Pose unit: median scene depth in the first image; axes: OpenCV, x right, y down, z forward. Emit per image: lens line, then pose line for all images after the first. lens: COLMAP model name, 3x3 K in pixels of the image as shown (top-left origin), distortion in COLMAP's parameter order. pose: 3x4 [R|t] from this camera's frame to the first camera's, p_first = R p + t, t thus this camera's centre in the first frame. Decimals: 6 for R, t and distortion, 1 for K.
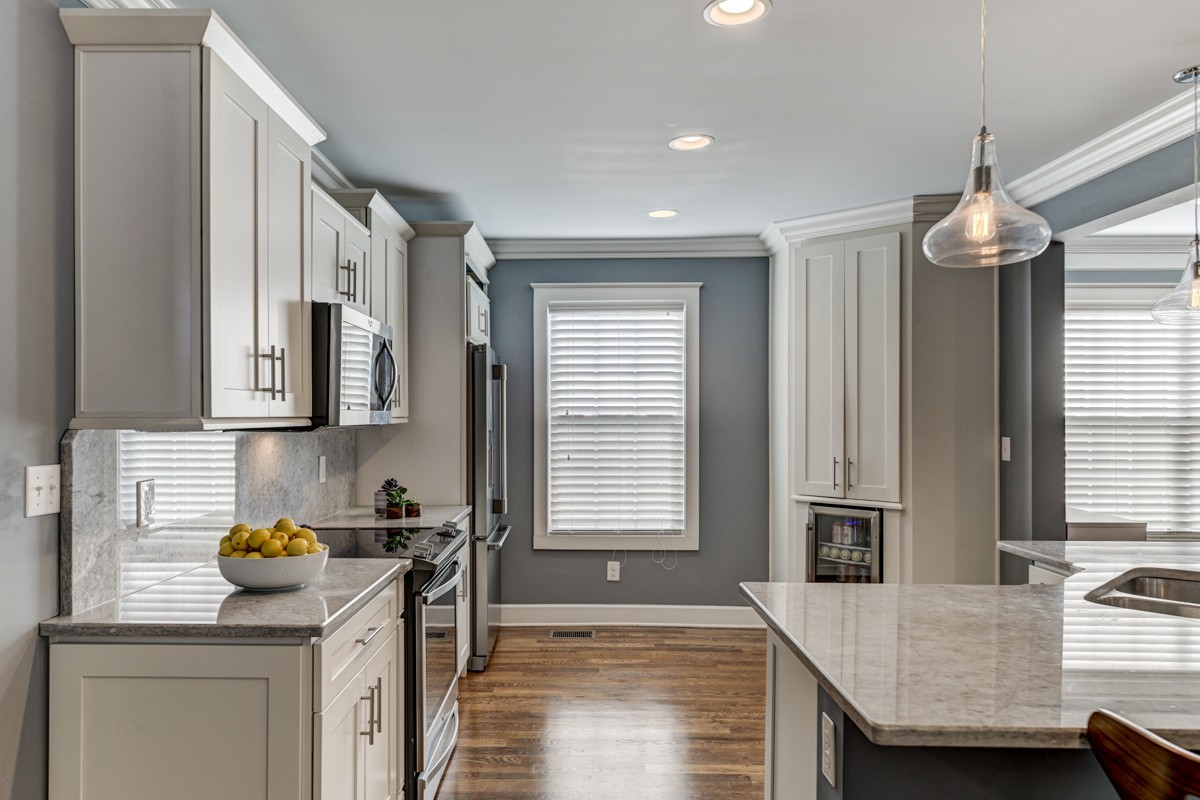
lens RADIAL K [[823.5, 0, 585.5], [0, 823.5, 416.1], [0, 0, 1]] dist [0.003862, 0.001530]
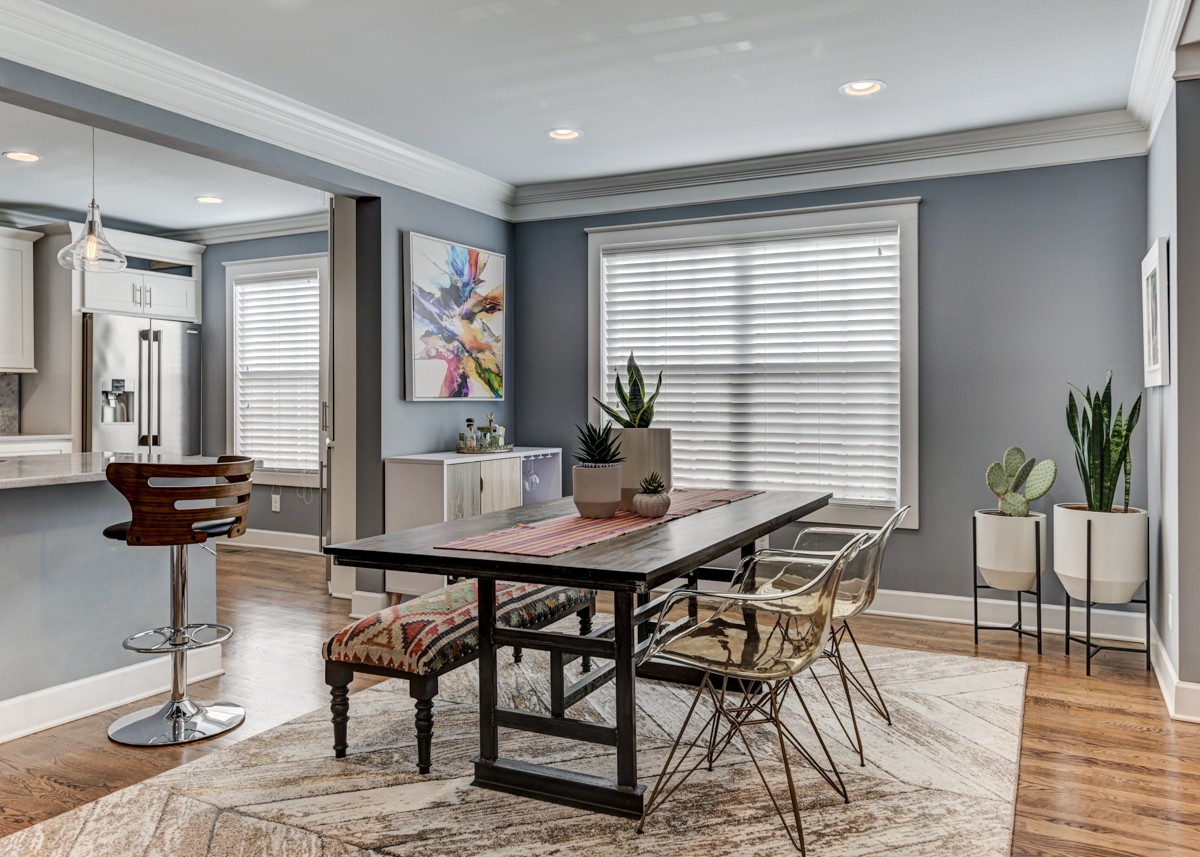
lens RADIAL K [[880.5, 0, 597.2], [0, 880.5, 409.6], [0, 0, 1]] dist [0.011015, -0.004457]
pose [[0.886640, 0.005289, -0.462431, 1.241156], [-0.001344, 0.999960, 0.008859, 0.052767], [0.462459, -0.007233, 0.886611, 0.120412]]
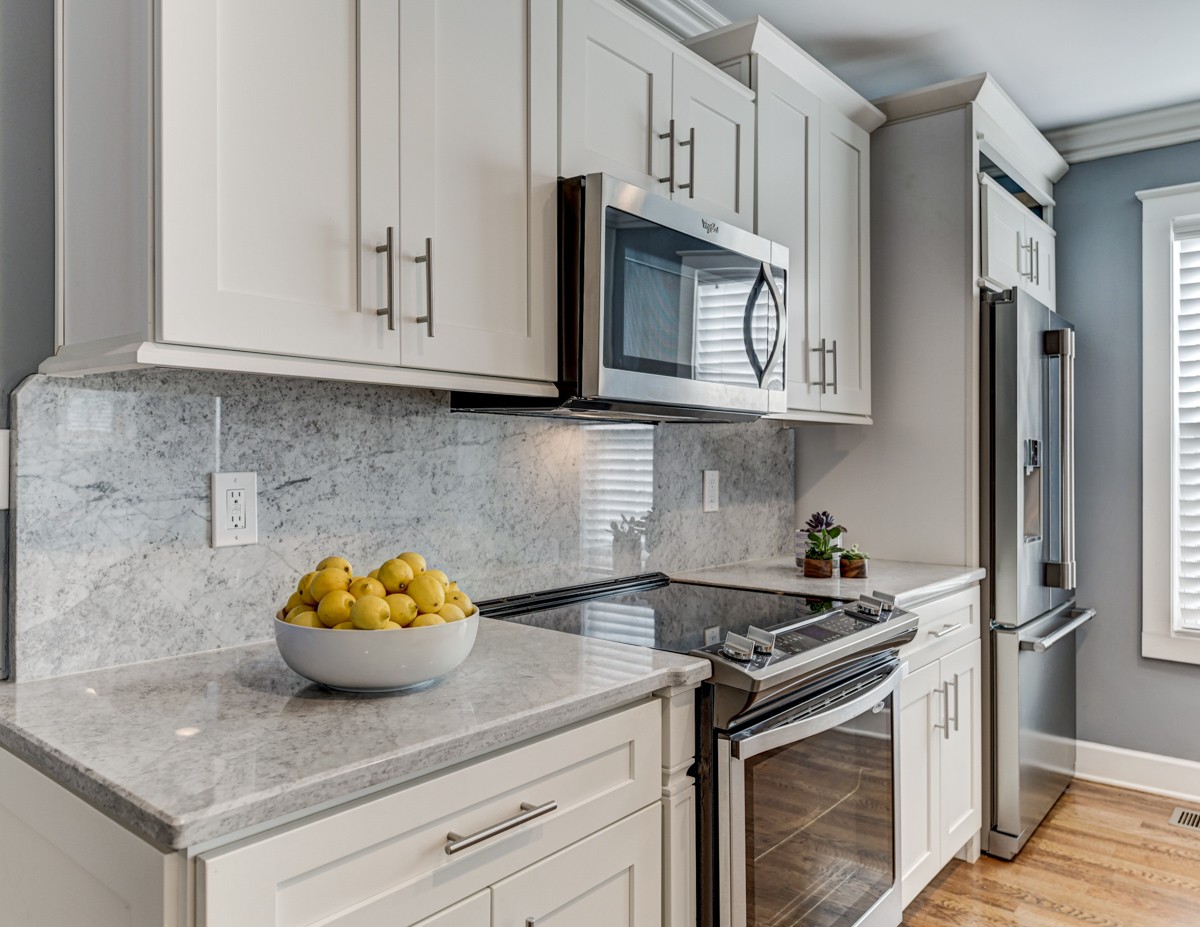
lens RADIAL K [[890.9, 0, 573.7], [0, 890.9, 447.0], [0, 0, 1]] dist [0.009636, 0.001073]
pose [[0.764765, 0.002943, -0.644302, 0.044009], [-0.010613, 0.999911, -0.008030, 0.031016], [0.644222, 0.012979, 0.764729, 0.329934]]
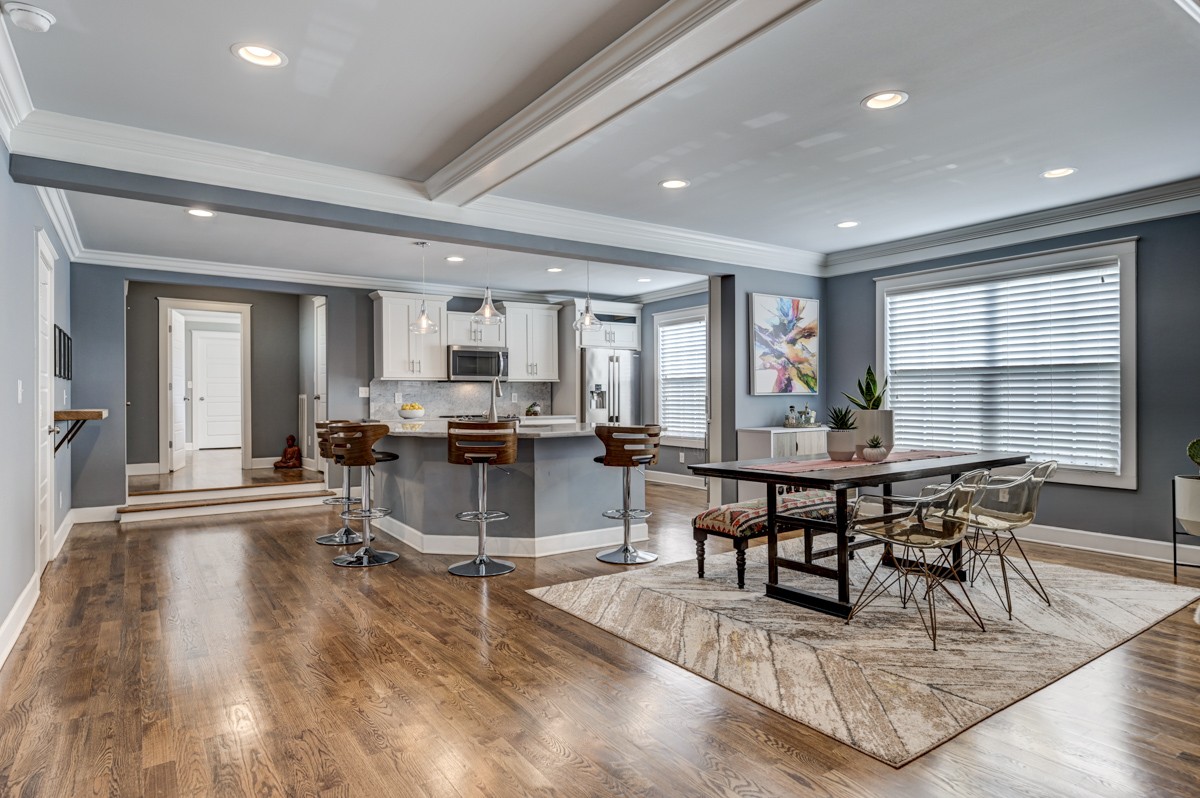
lens RADIAL K [[661.3, 0, 607.9], [0, 661.3, 404.4], [0, 0, 1]] dist [0.000582, -0.001686]
pose [[0.573358, 0.005359, -0.819288, 1.470584], [0.006389, 0.999919, 0.011012, 0.054209], [0.819280, -0.011549, 0.573277, -0.041065]]
